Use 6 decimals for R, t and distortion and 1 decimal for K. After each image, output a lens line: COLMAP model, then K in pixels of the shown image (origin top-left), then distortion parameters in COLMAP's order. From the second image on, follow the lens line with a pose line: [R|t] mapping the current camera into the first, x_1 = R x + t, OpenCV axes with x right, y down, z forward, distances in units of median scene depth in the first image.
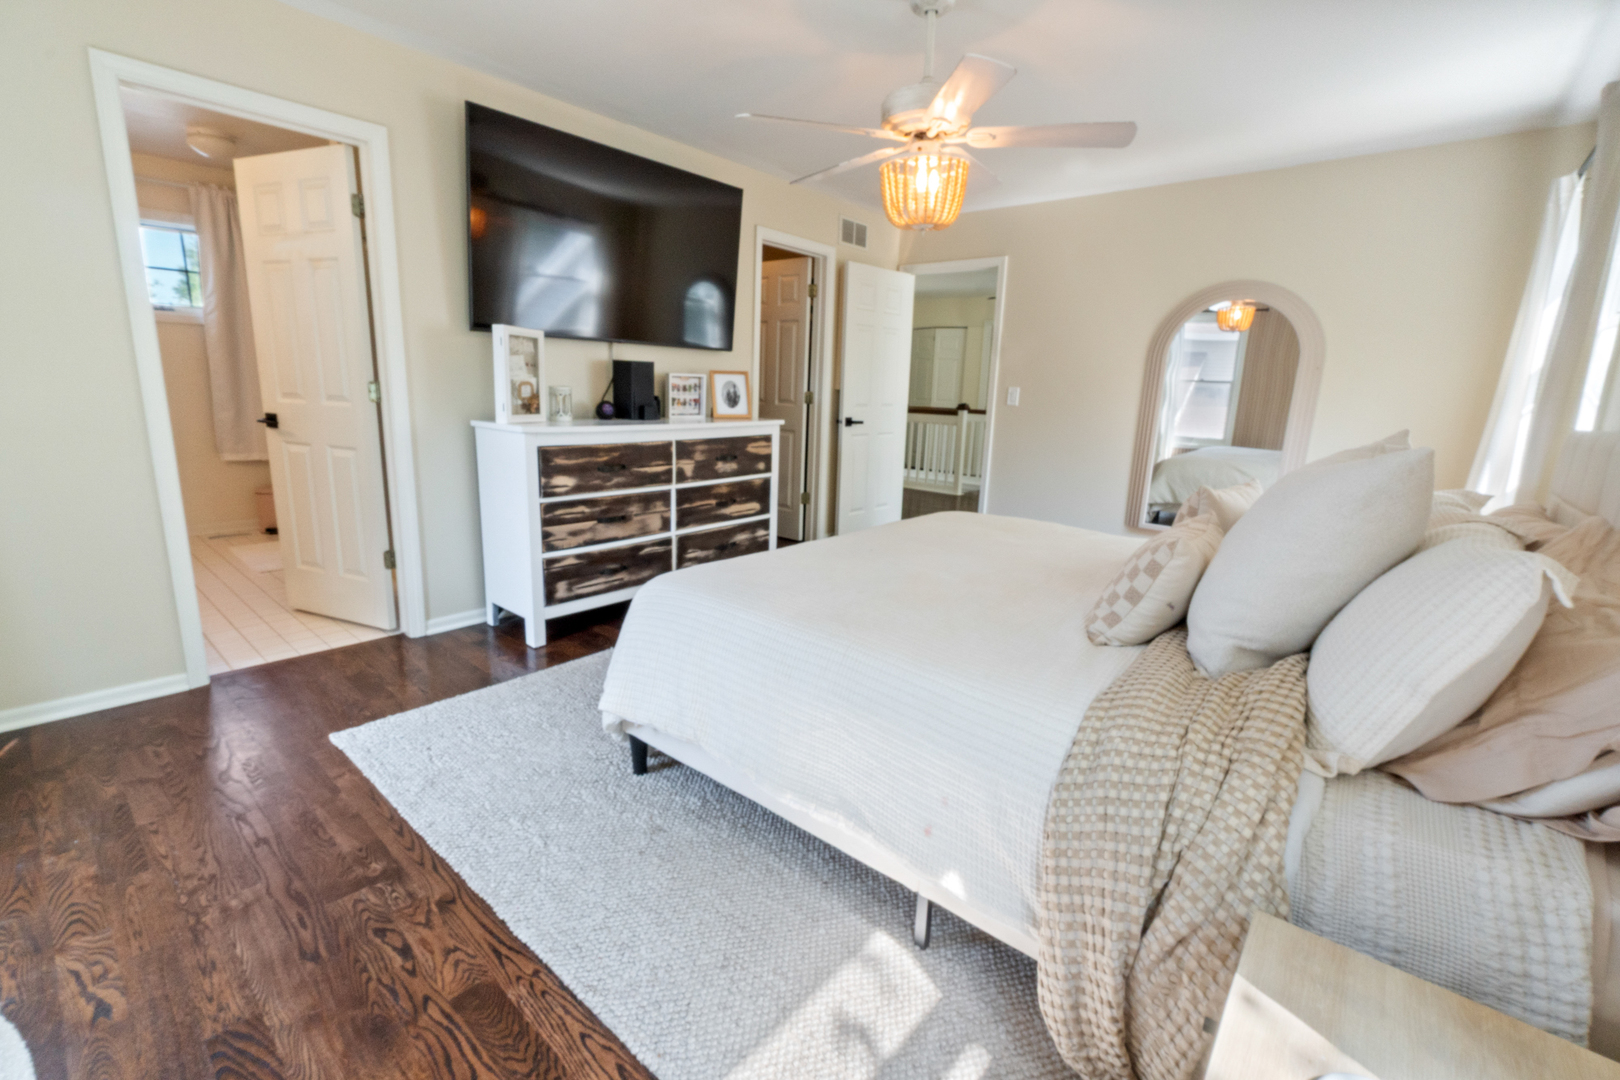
lens RADIAL K [[702.4, 0, 808.7], [0, 702.4, 526.6], [0, 0, 1]] dist [-0.000346, 0.000138]
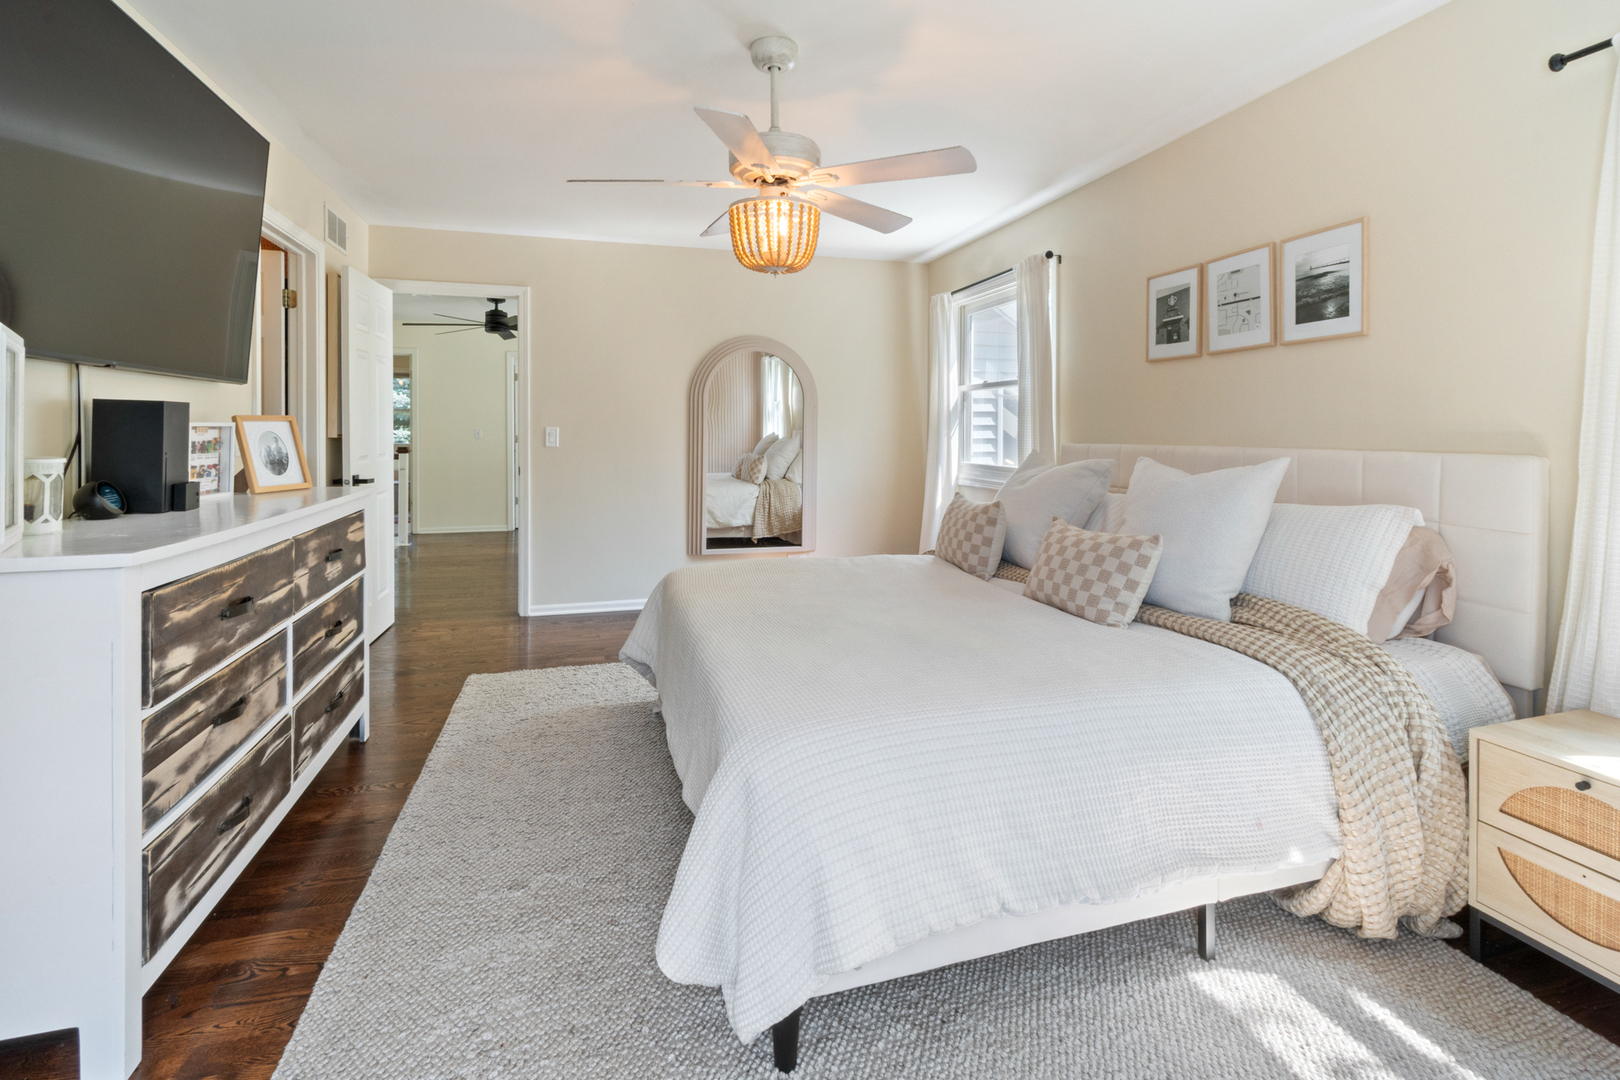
lens RADIAL K [[732.3, 0, 811.0], [0, 732.3, 433.8], [0, 0, 1]] dist [-0.002642, -0.000632]
pose [[0.546290, -0.037401, 0.836760, -0.431559], [0.181618, 0.980524, -0.074745, -0.081073], [-0.817669, 0.192803, 0.542444, 0.304261]]
